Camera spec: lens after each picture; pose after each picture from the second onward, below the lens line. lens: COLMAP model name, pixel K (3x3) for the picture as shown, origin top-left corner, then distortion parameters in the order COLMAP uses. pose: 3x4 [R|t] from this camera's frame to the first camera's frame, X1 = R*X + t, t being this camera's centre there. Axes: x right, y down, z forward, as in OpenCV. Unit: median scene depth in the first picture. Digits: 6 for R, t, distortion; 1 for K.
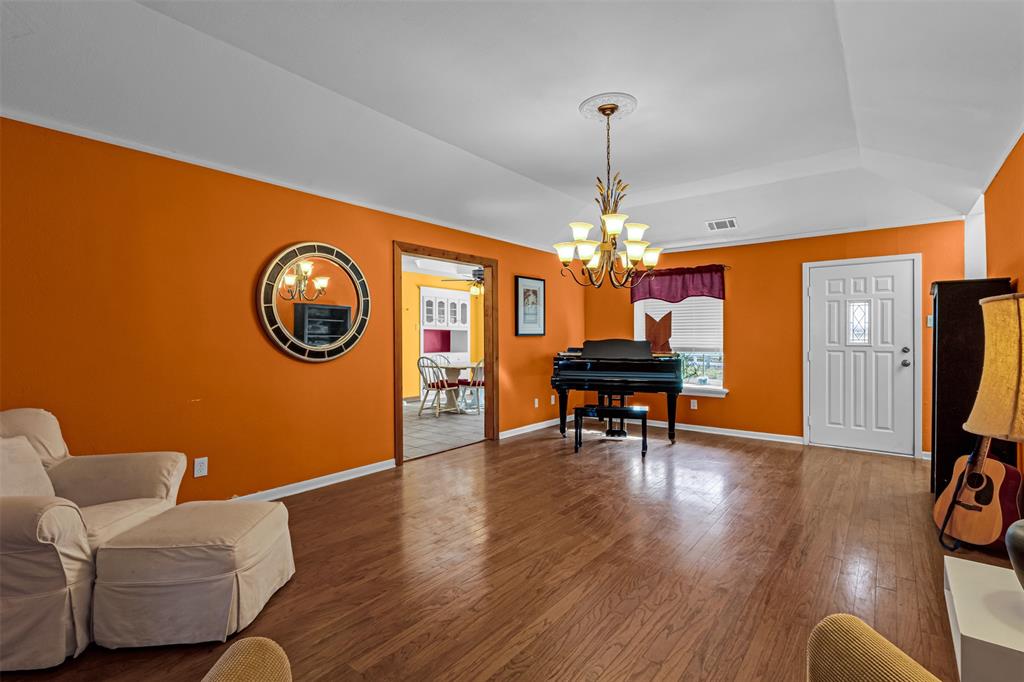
lens RADIAL K [[475.2, 0, 507.9], [0, 475.2, 337.1], [0, 0, 1]] dist [0.003224, 0.000095]
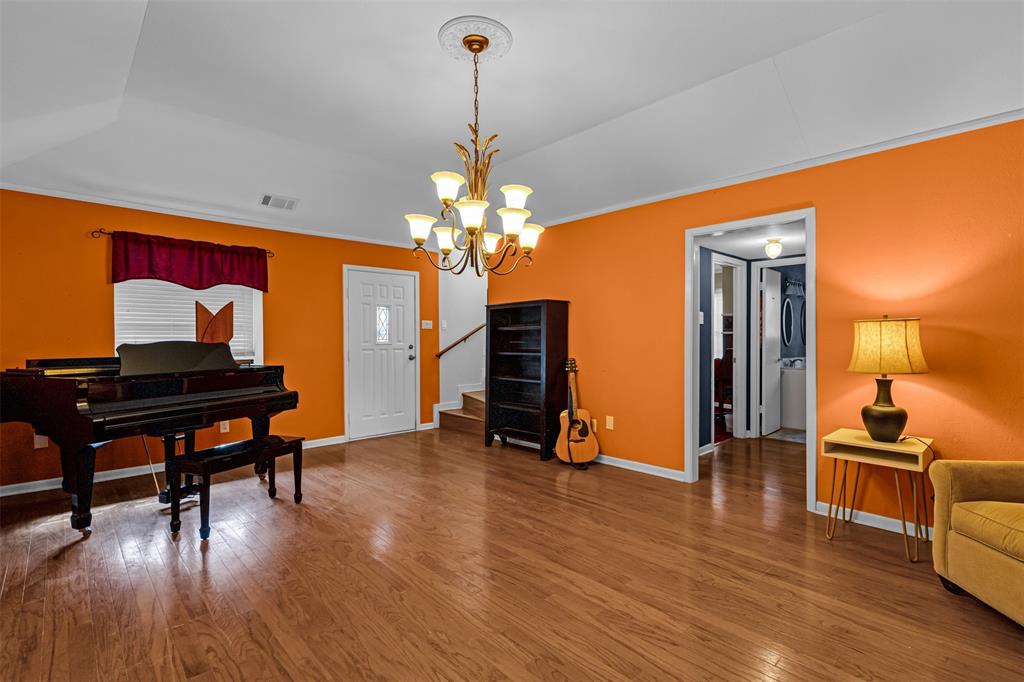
lens RADIAL K [[475.2, 0, 507.7], [0, 475.2, 341.2], [0, 0, 1]] dist [0.003224, 0.000095]
pose [[0.143549, -0.012514, 0.989564, -0.373083], [0.004003, 0.999919, 0.012065, -0.002168], [-0.989635, 0.002229, 0.143588, 0.563304]]
